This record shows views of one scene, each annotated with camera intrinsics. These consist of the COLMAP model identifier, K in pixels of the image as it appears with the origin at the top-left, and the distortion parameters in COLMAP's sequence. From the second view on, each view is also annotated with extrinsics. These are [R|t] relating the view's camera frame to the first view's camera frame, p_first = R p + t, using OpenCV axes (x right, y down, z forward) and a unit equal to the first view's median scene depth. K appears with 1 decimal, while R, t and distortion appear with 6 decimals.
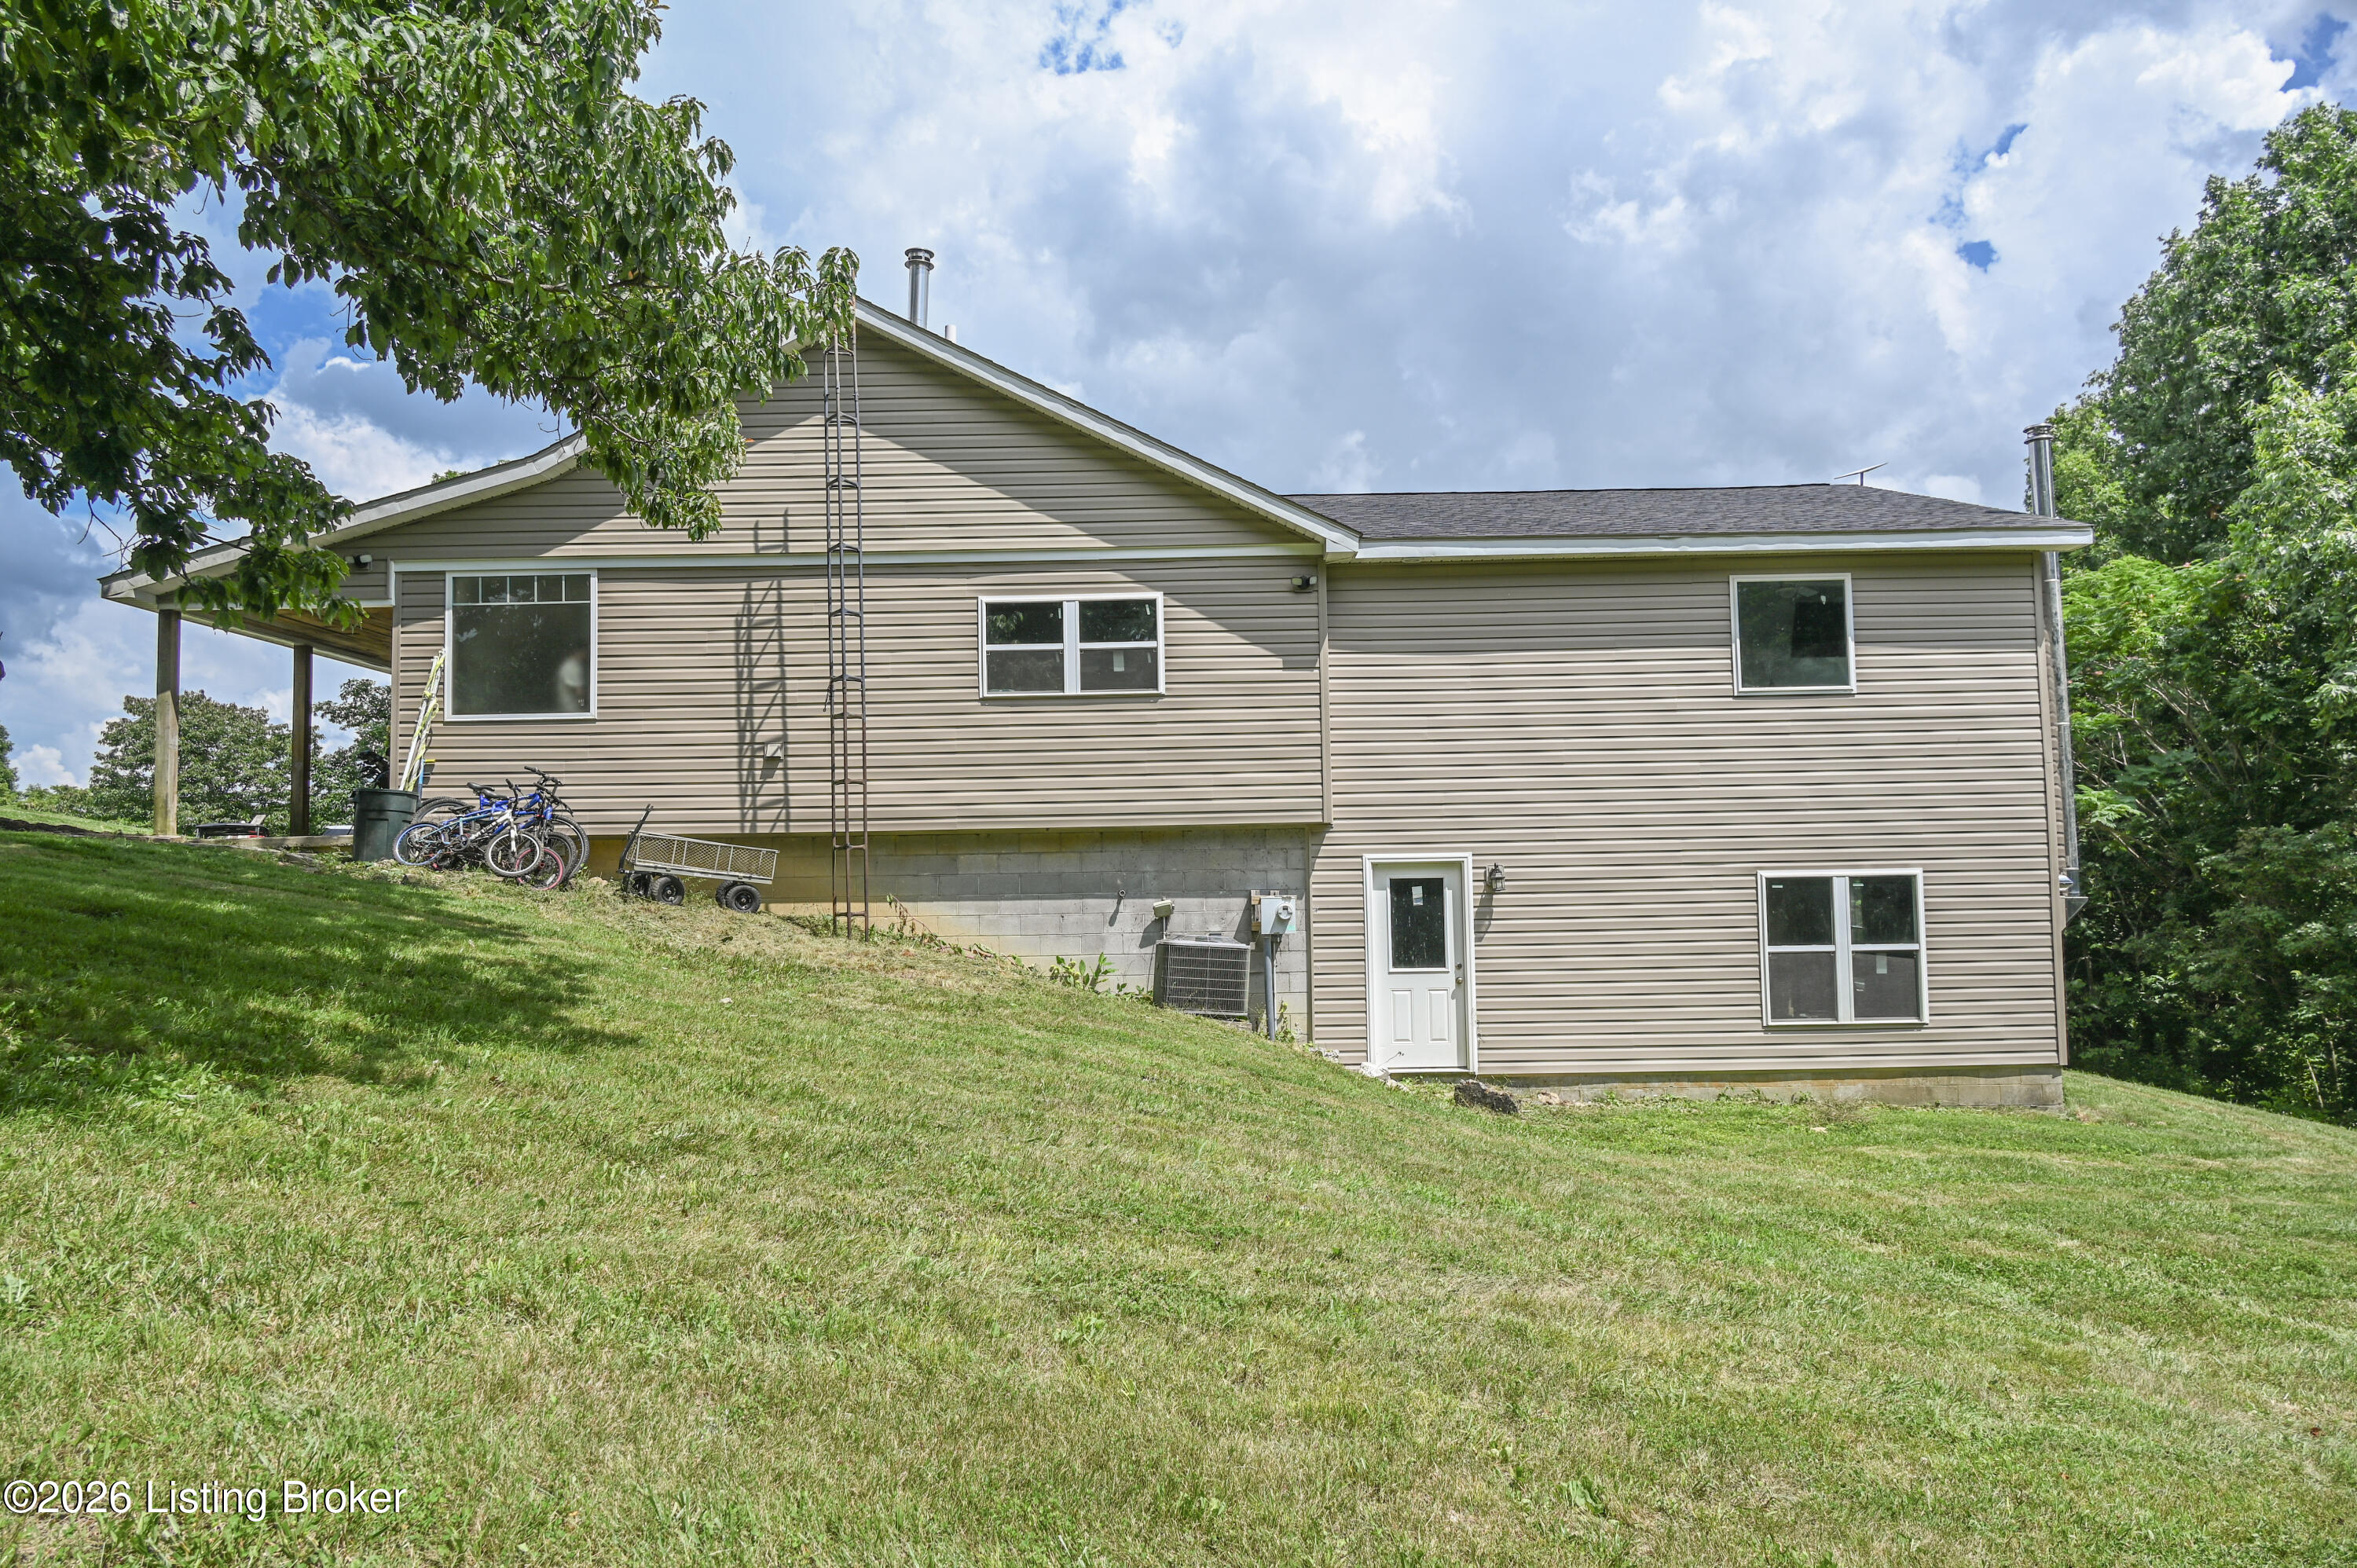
lens RADIAL K [[1599.4, 0, 1178.3], [0, 1599.4, 767.0], [0, 0, 1]] dist [0.005441, 0.002589]
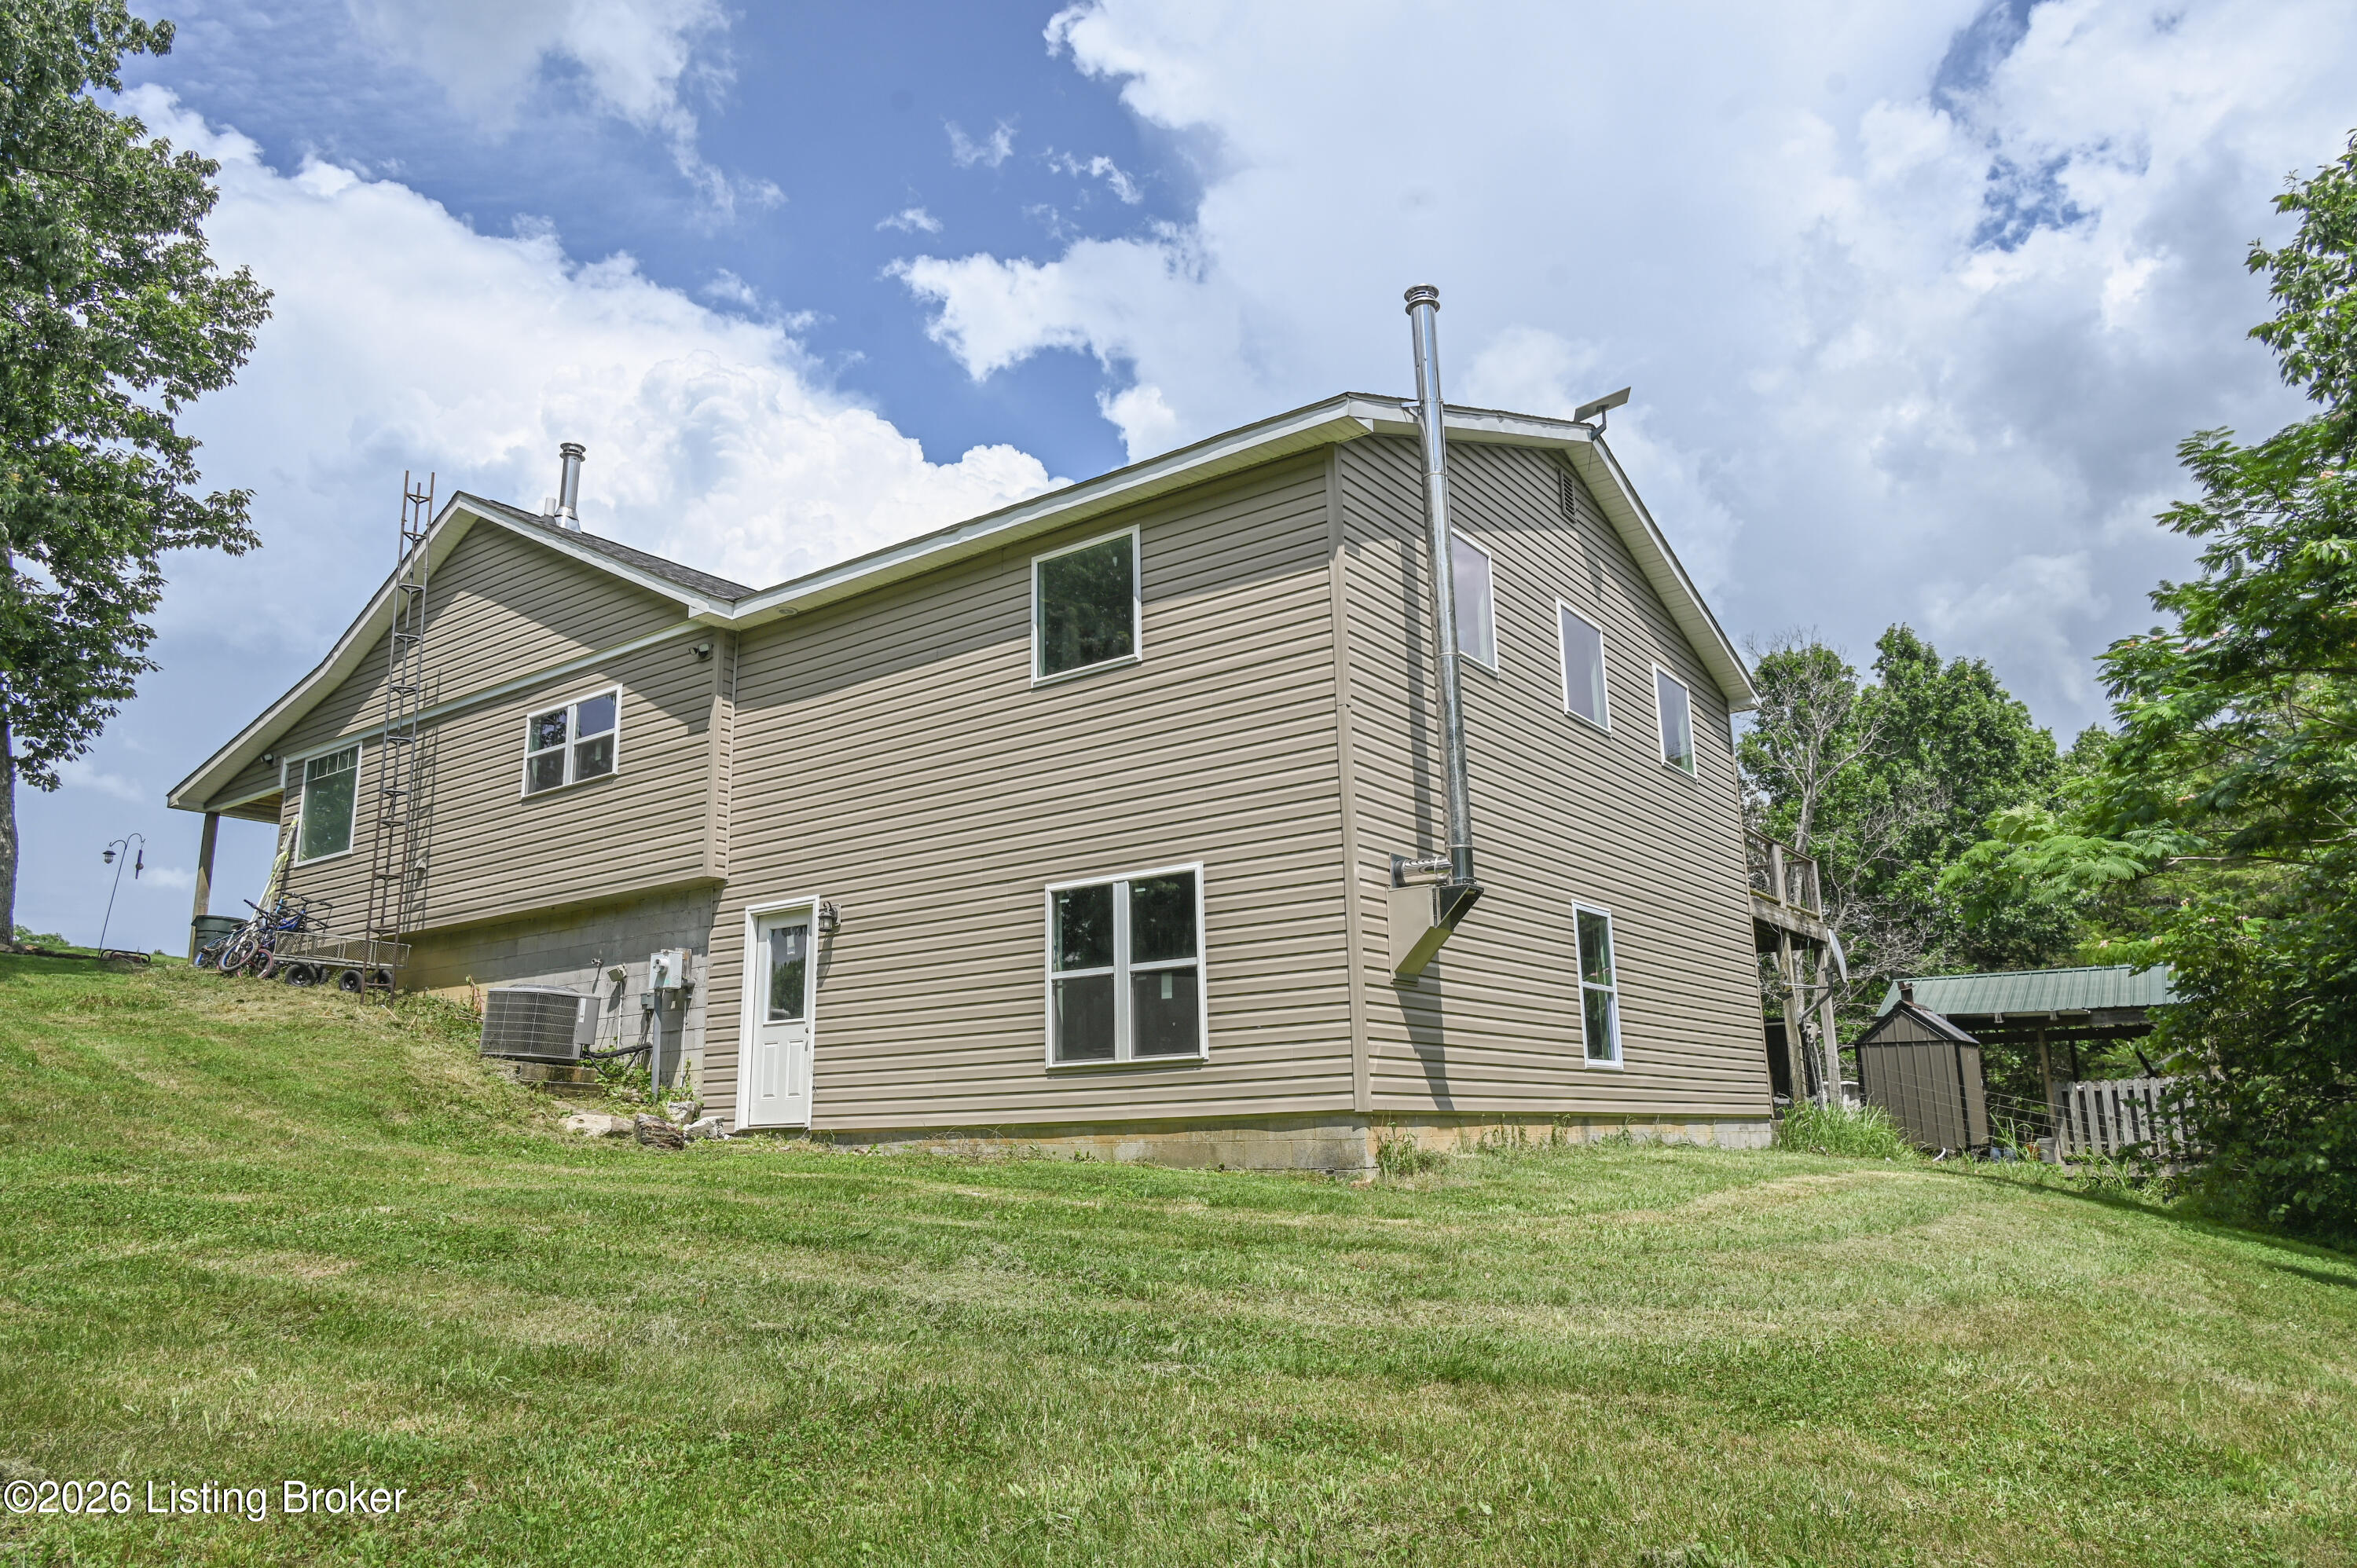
lens RADIAL K [[1564.3, 0, 1188.9], [0, 1564.3, 785.0], [0, 0, 1]] dist [0.003044, -0.004185]
pose [[0.808848, -0.132658, -0.572858, 0.908553], [0.048515, 0.985954, -0.159819, 0.149230], [0.586013, 0.101477, 0.803922, 0.372799]]
